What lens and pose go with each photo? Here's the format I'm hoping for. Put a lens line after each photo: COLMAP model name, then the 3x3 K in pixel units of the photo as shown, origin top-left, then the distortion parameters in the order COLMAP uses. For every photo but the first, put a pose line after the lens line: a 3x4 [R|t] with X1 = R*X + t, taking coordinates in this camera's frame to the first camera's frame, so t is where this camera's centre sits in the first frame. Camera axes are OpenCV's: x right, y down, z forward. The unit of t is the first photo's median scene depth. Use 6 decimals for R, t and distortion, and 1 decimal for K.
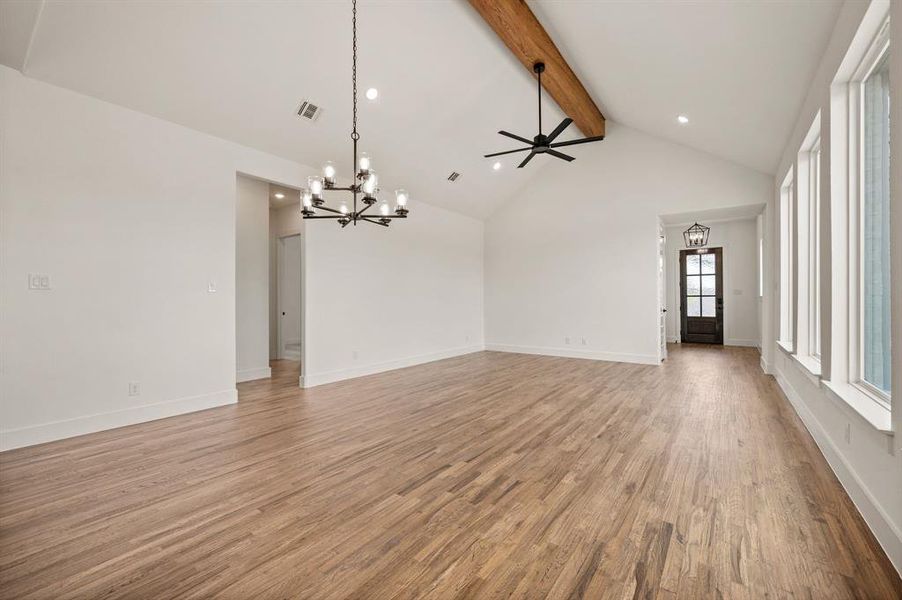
lens RADIAL K [[364.5, 0, 454.0], [0, 364.5, 295.5], [0, 0, 1]] dist [0.000697, 0.000308]
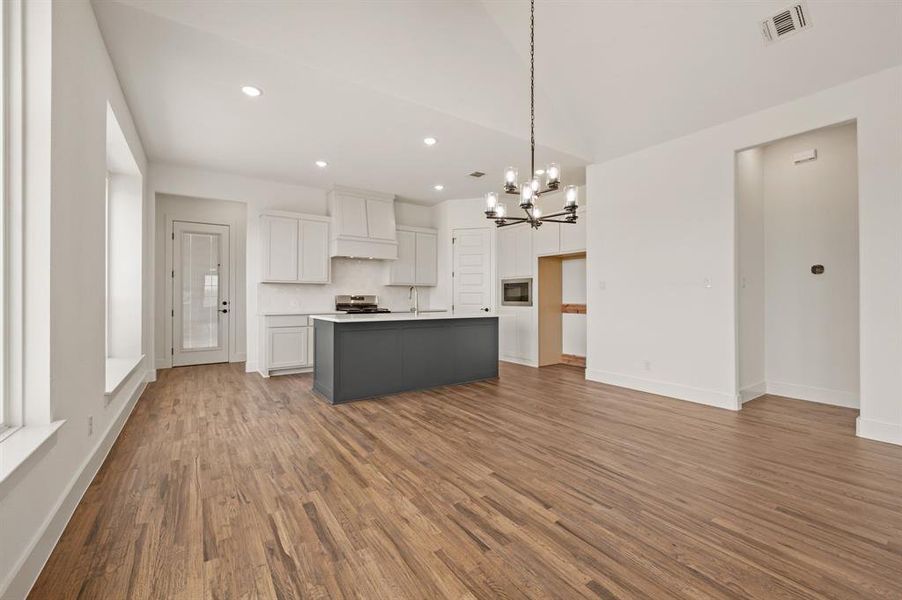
lens RADIAL K [[376.8, 0, 451.8], [0, 376.8, 294.7], [0, 0, 1]] dist [-0.004600, -0.000200]
pose [[-0.325542, -0.002908, -0.945523, 0.752557], [0.013402, 0.999881, -0.007690, 0.013639], [0.945433, -0.015175, -0.325464, 0.989248]]
